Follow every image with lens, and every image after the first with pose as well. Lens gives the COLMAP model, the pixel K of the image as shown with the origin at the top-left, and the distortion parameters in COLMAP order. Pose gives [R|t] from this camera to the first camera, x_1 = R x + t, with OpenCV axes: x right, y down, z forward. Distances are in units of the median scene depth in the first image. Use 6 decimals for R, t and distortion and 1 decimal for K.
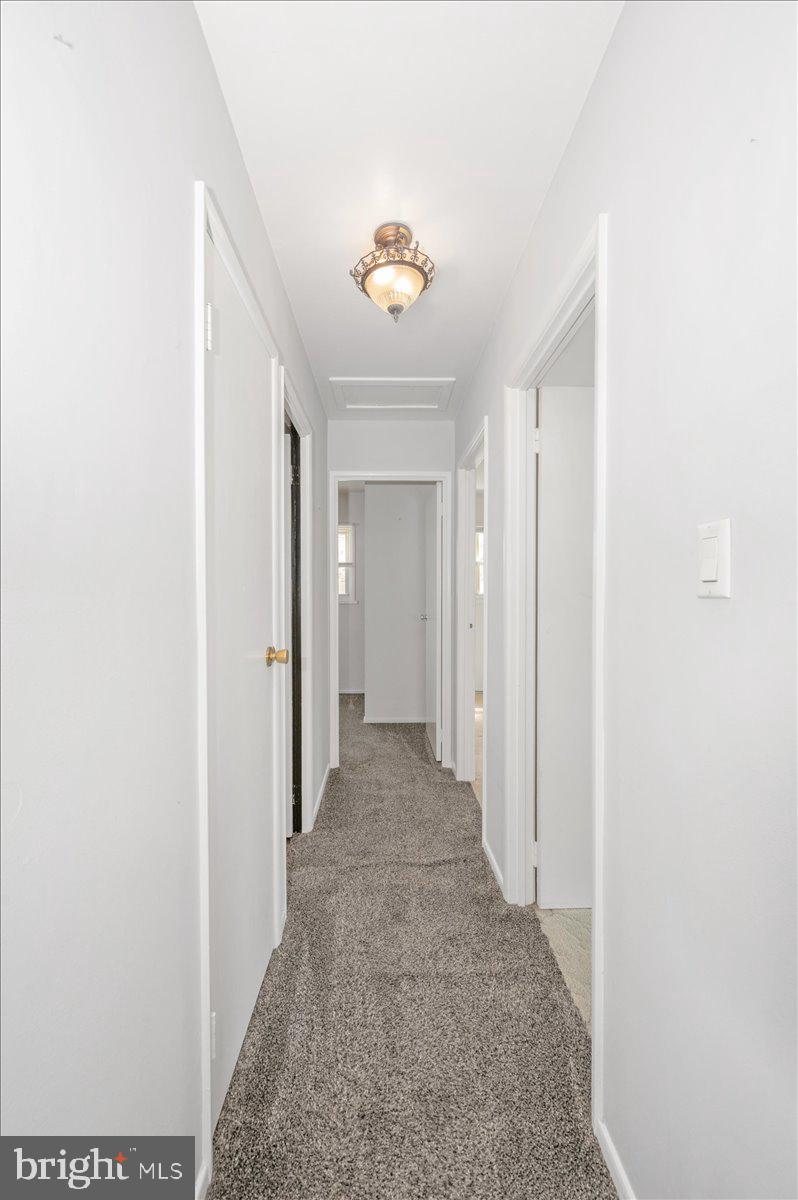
lens RADIAL K [[483.7, 0, 399.0], [0, 483.7, 600.0], [0, 0, 1]] dist [0.000855, 0.000340]
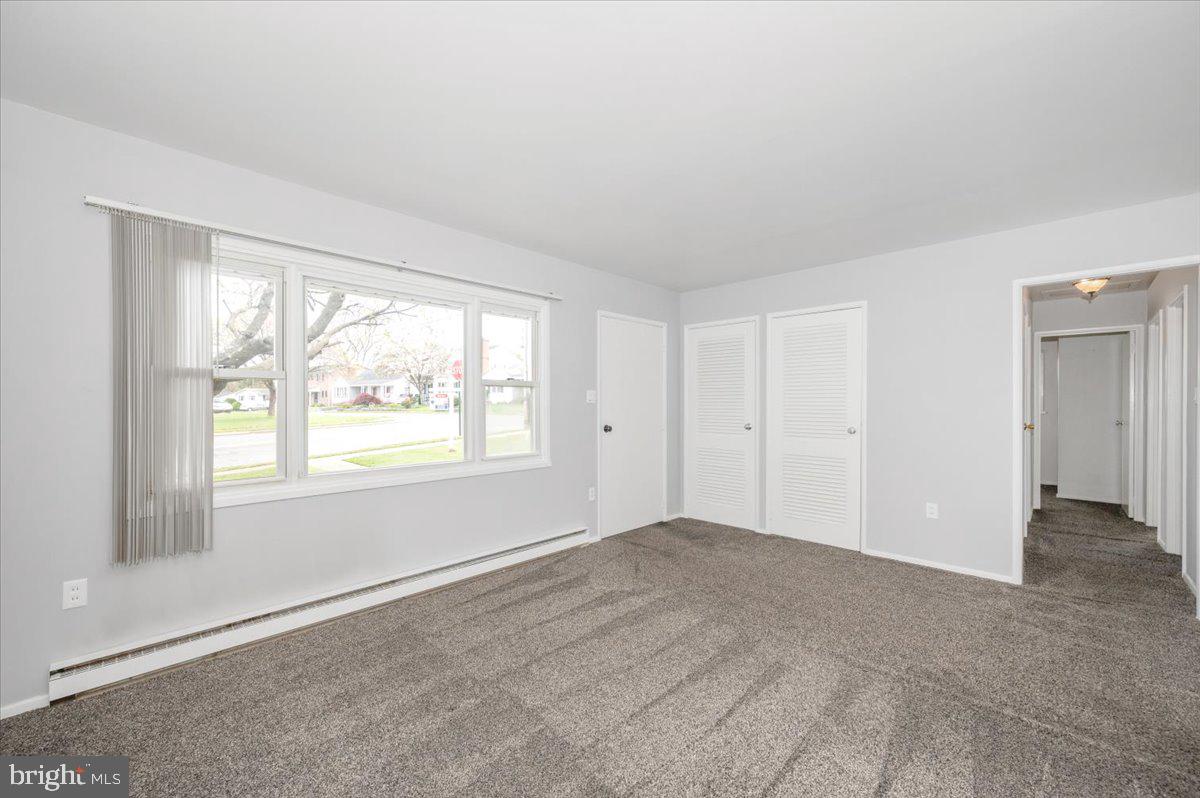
lens RADIAL K [[483.7, 0, 600.0], [0, 483.7, 399.0], [0, 0, 1]] dist [0.000855, 0.000340]
pose [[0.701234, 0.002537, -0.712927, -0.001212], [-0.017667, 0.999748, -0.013819, 0.017445], [0.712712, 0.022285, 0.701102, -1.239034]]
